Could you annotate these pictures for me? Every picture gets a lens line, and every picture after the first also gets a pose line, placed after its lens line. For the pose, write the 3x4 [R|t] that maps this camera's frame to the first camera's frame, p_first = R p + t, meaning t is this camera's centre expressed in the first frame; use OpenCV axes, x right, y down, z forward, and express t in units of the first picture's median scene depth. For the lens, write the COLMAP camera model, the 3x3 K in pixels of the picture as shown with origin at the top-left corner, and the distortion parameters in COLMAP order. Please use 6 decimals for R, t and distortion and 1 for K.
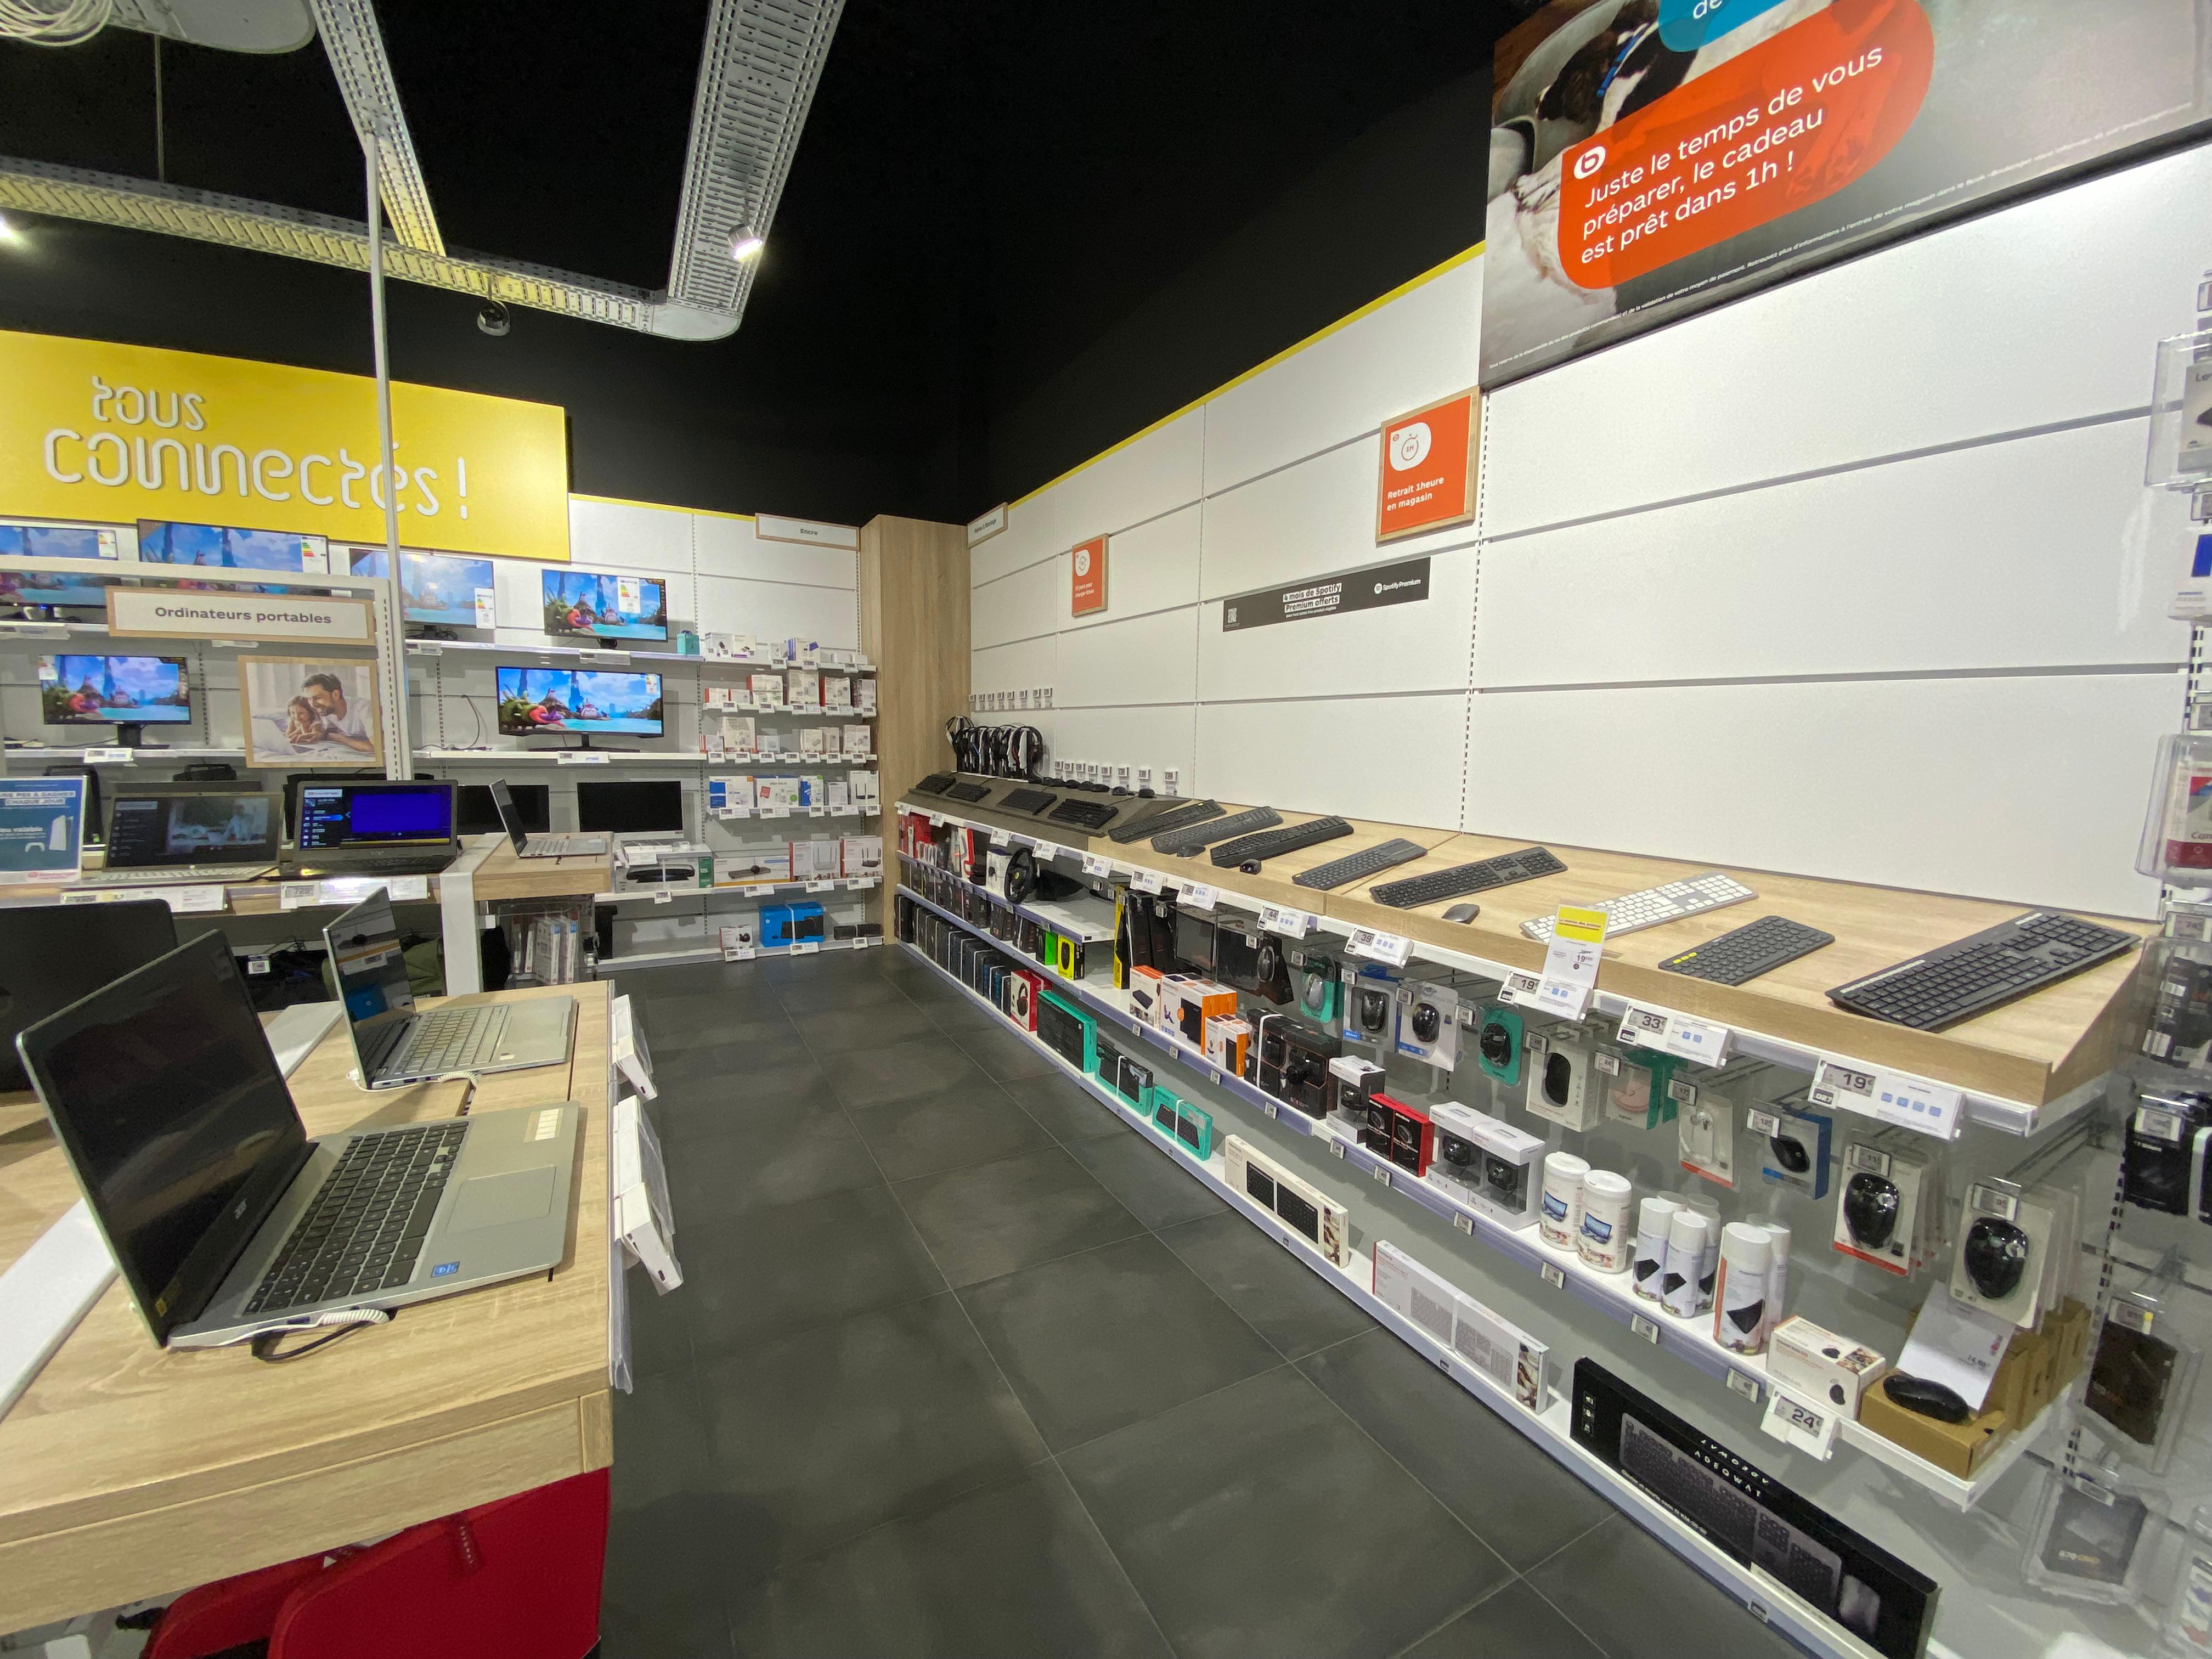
lens RADIAL K [[904.7, 0, 1112.8], [0, 904.7, 830.6], [0, 0, 1]] dist [-0.002261, -0.008144]
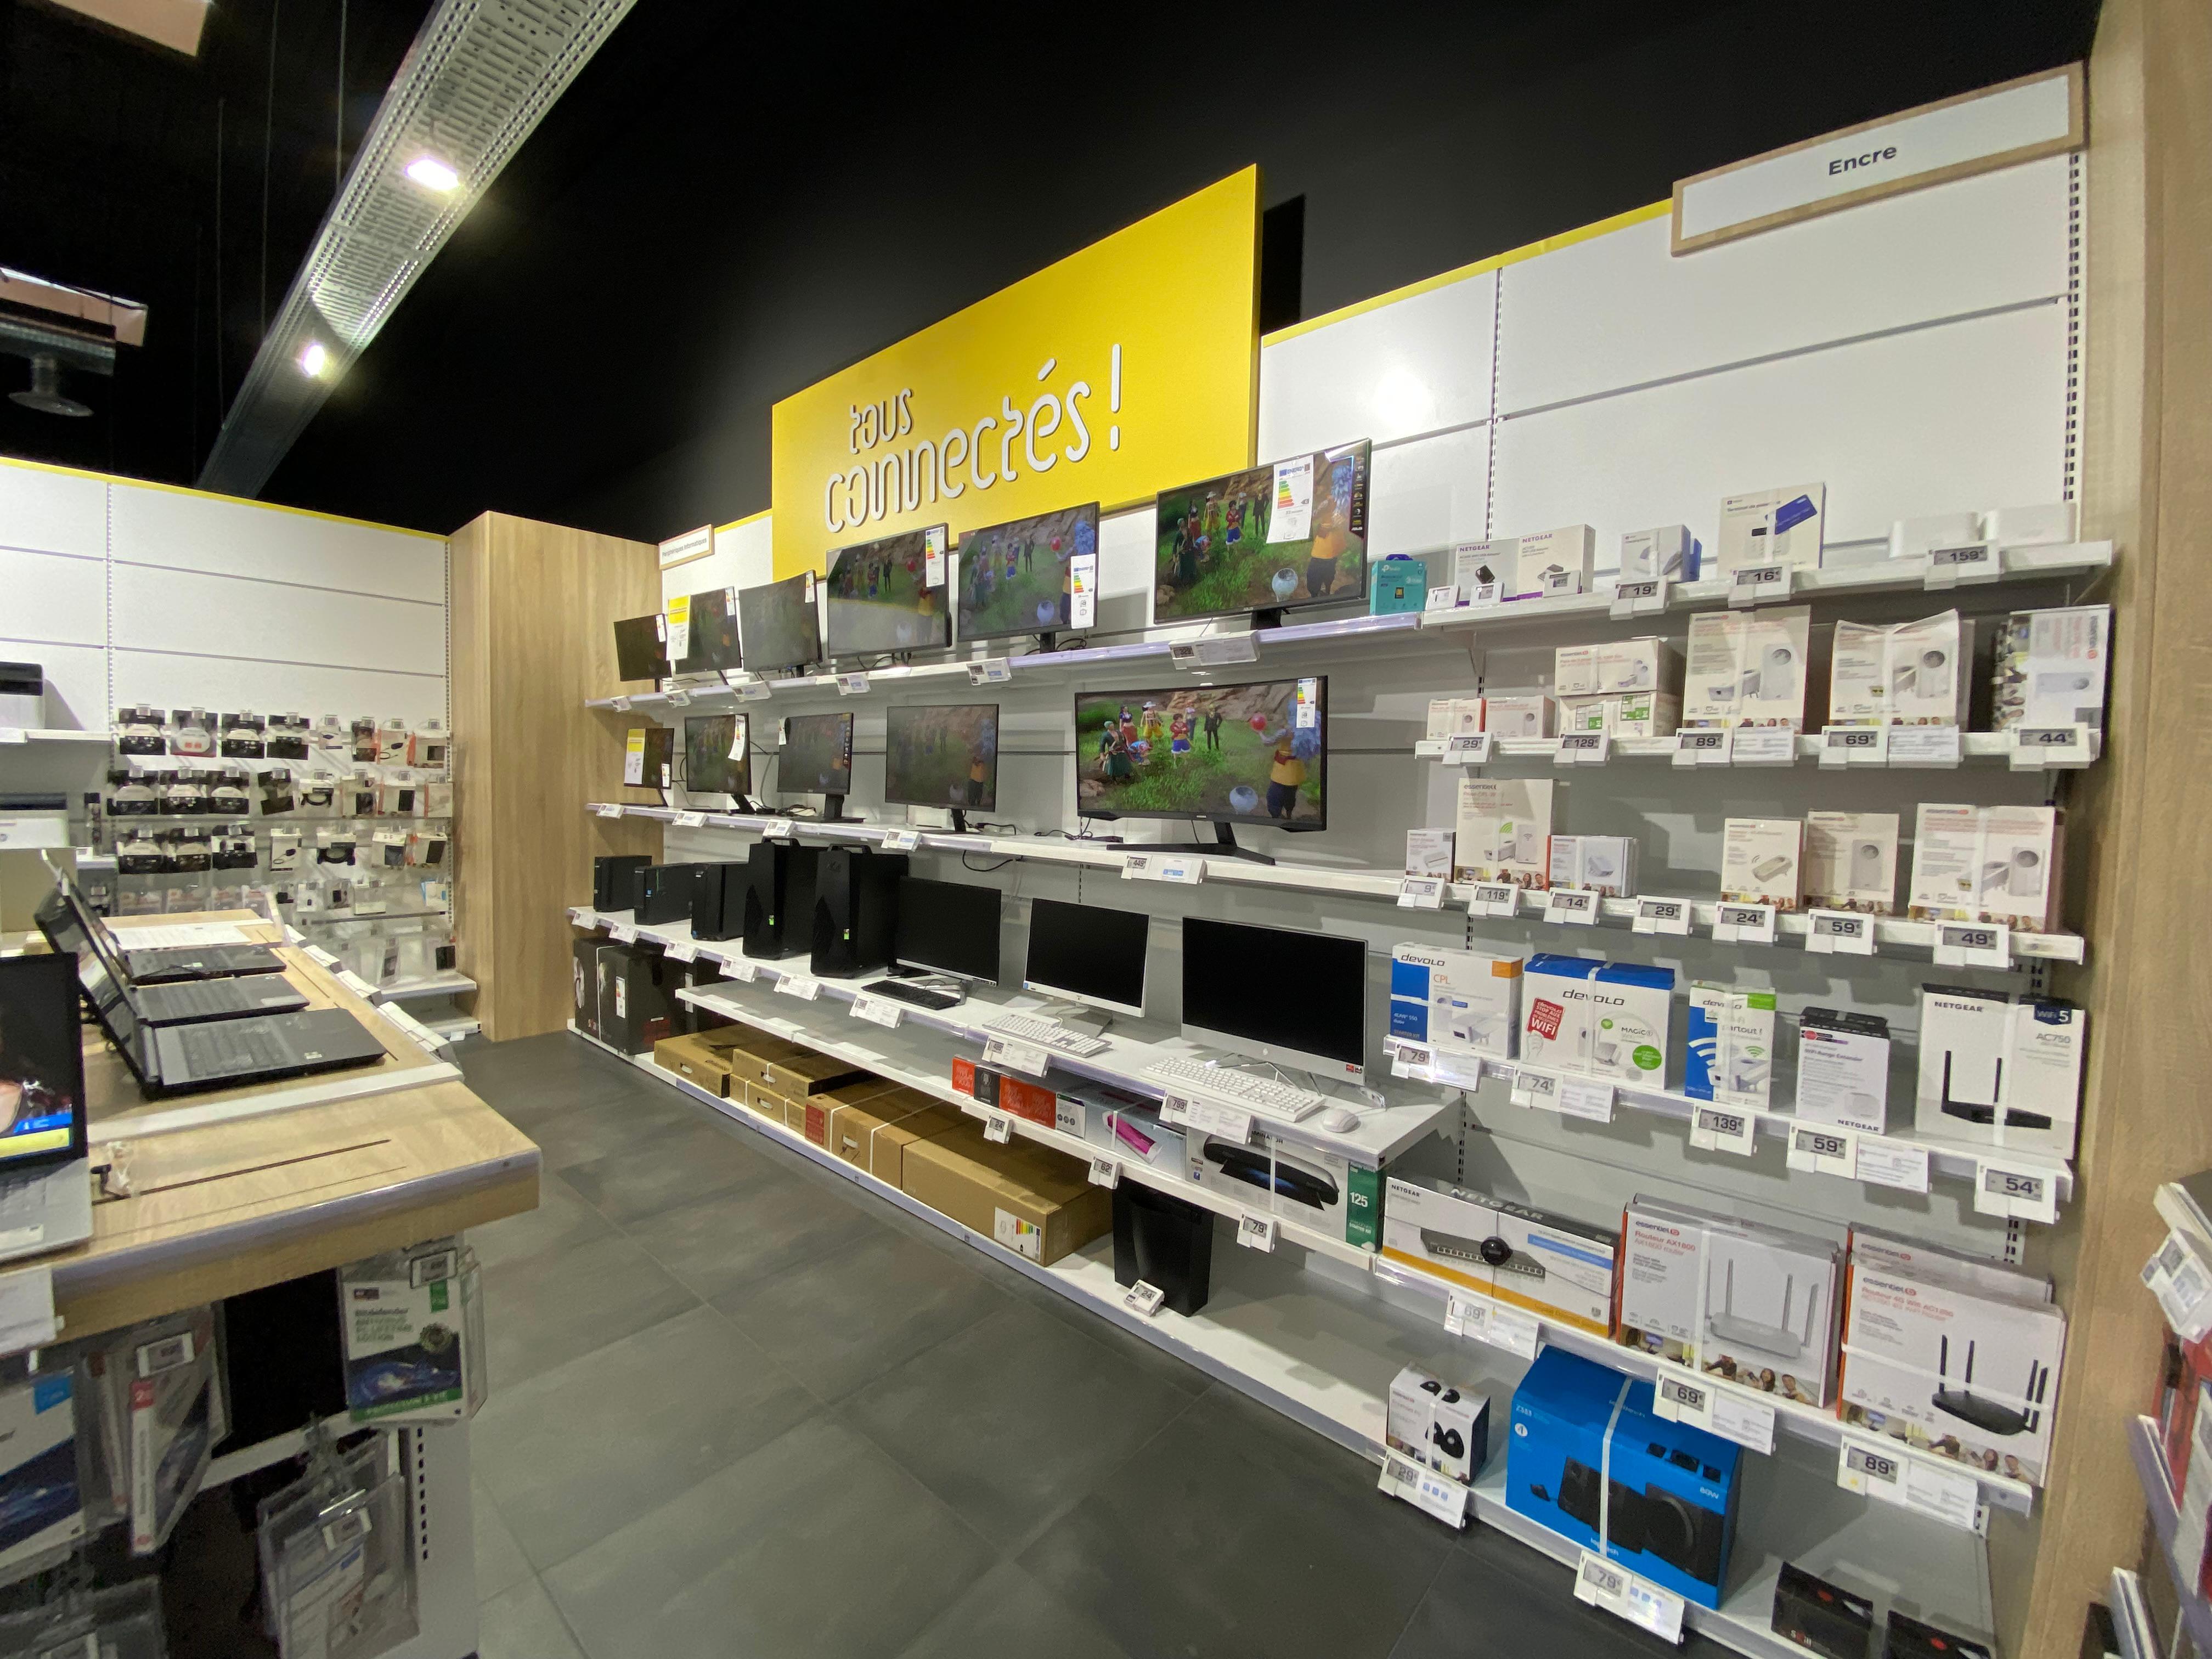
lens RADIAL K [[904.7, 0, 1109.7], [0, 904.7, 829.9], [0, 0, 1]] dist [-0.002261, -0.008144]
pose [[0.321411, 0.034067, -0.946327, -0.144263], [-0.113149, 0.993575, -0.002662, -0.089771], [0.940156, 0.107931, 0.323200, 0.762574]]
